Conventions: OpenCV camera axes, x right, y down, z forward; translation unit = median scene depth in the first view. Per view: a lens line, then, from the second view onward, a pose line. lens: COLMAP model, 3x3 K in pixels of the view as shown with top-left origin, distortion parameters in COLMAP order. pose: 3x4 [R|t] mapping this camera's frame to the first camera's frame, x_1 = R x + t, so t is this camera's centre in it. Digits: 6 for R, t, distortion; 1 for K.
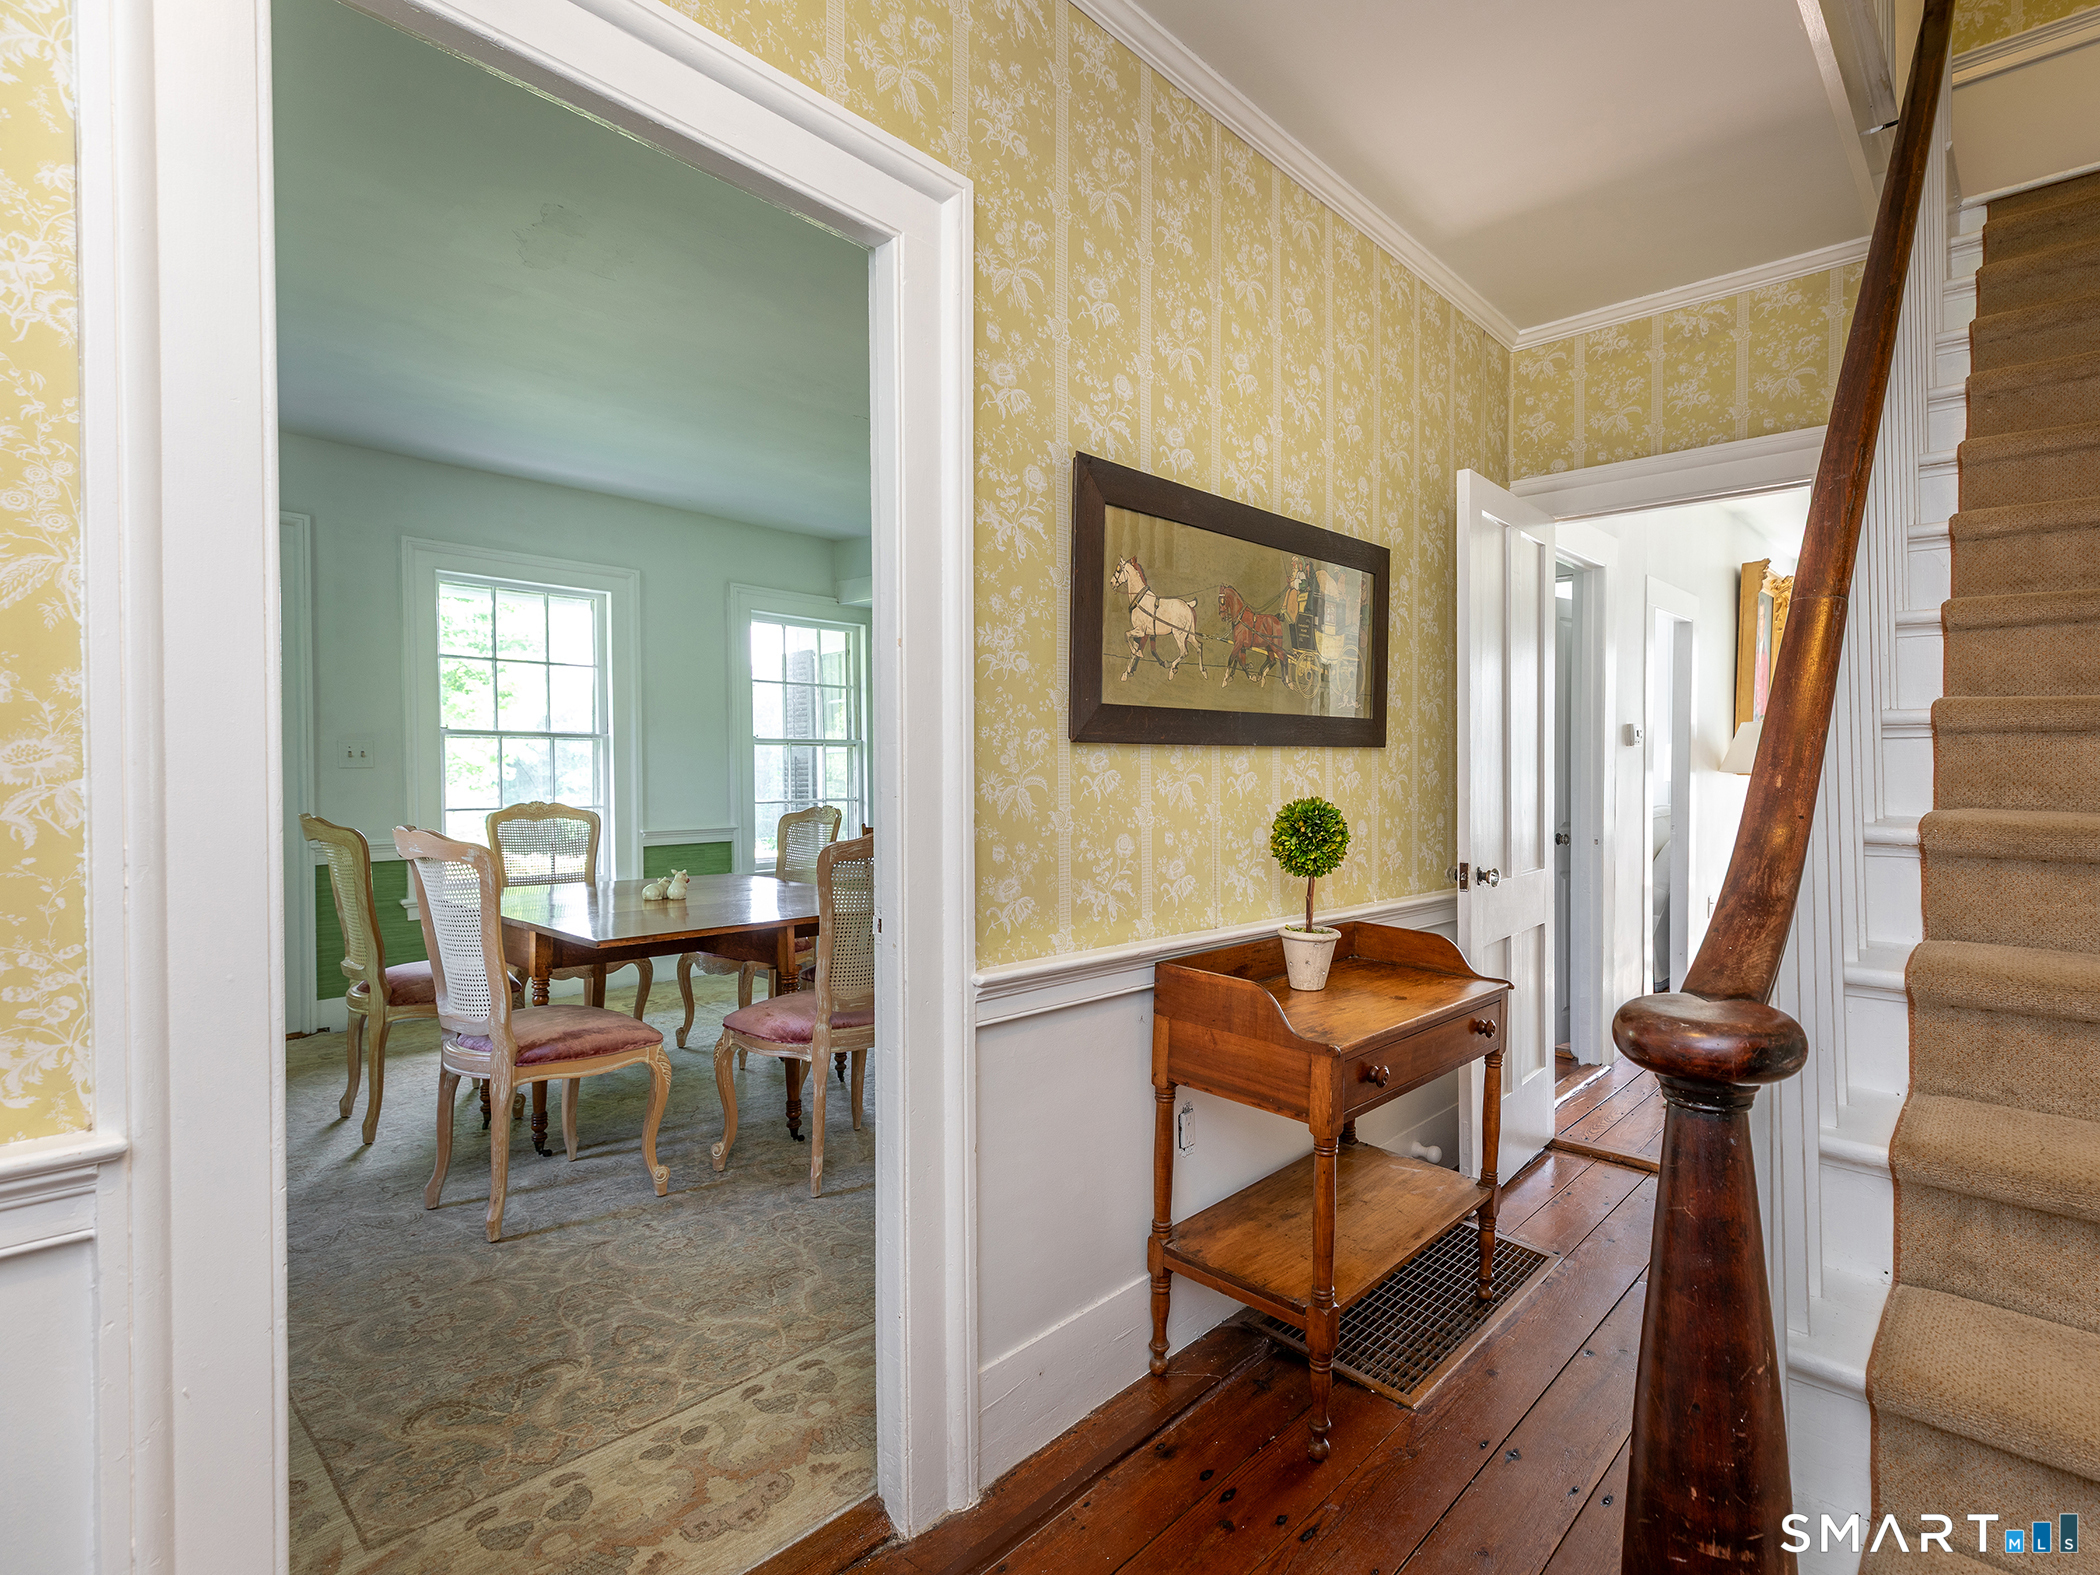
lens RADIAL K [[1015.2, 0, 1155.0], [0, 1015.2, 789.9], [0, 0, 1]] dist [0.012670, -0.000878]
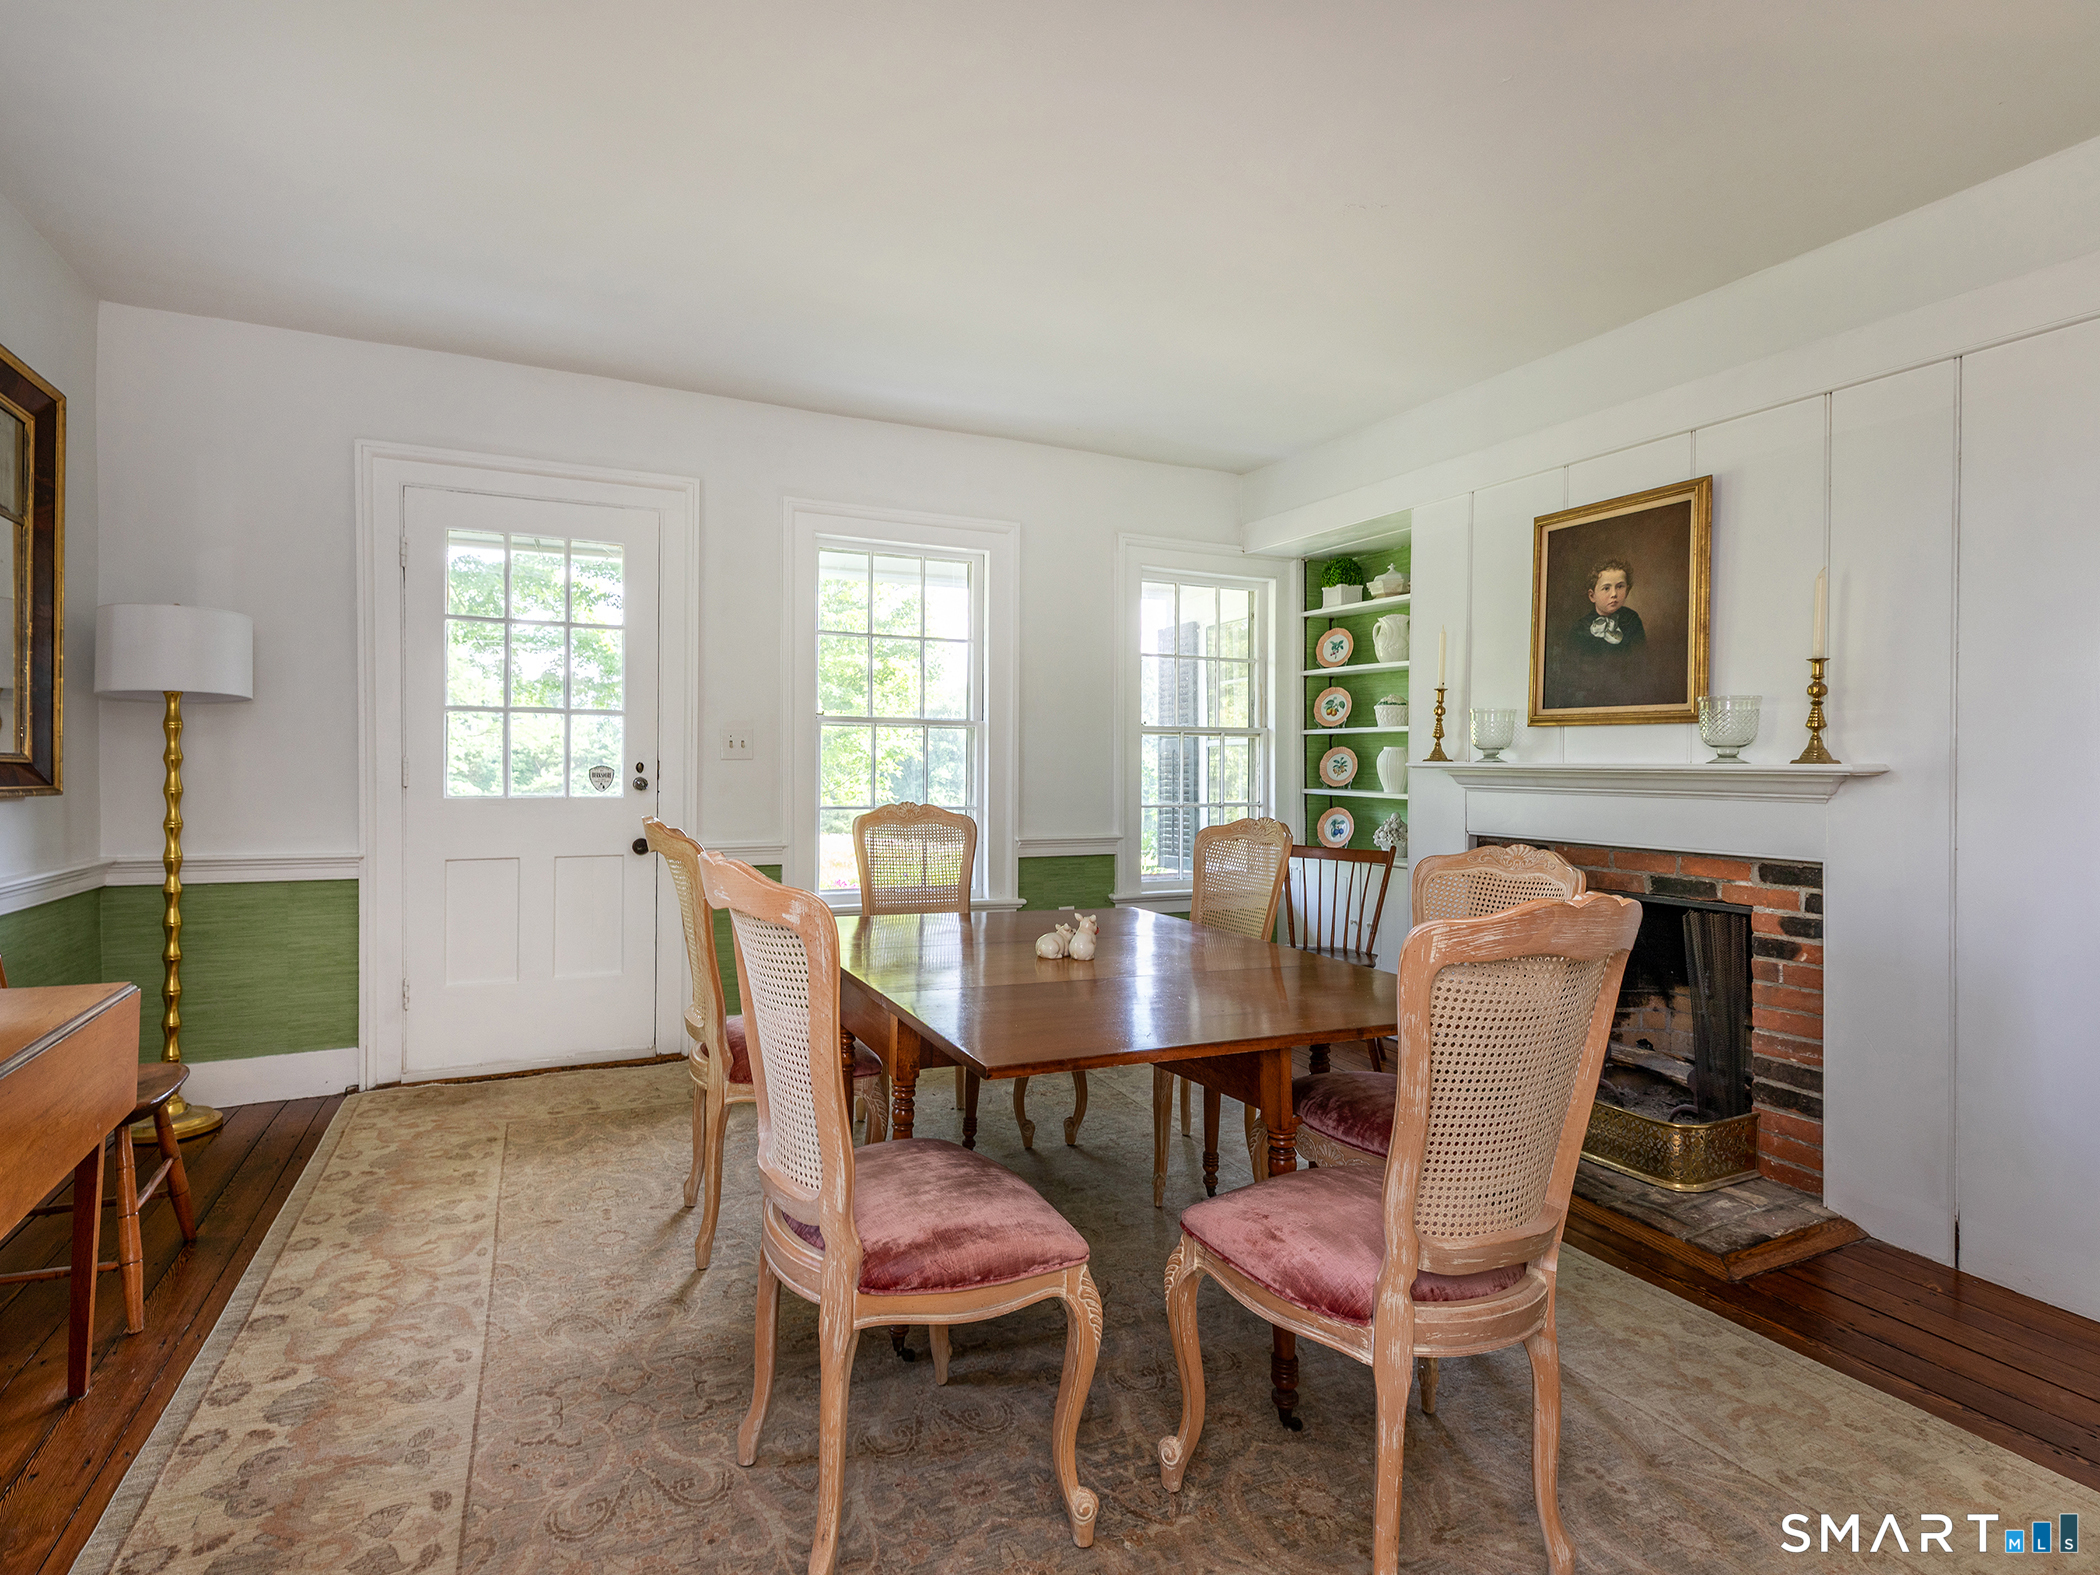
lens RADIAL K [[1091.3, 0, 1048.7], [0, 1091.3, 780.2], [0, 0, 1]] dist [-0.000868, 0.000044]
pose [[0.912471, 0.014765, -0.408875, -0.133092], [-0.017688, 0.999838, -0.003368, -0.004261], [0.408759, 0.010305, 0.912584, 0.226105]]
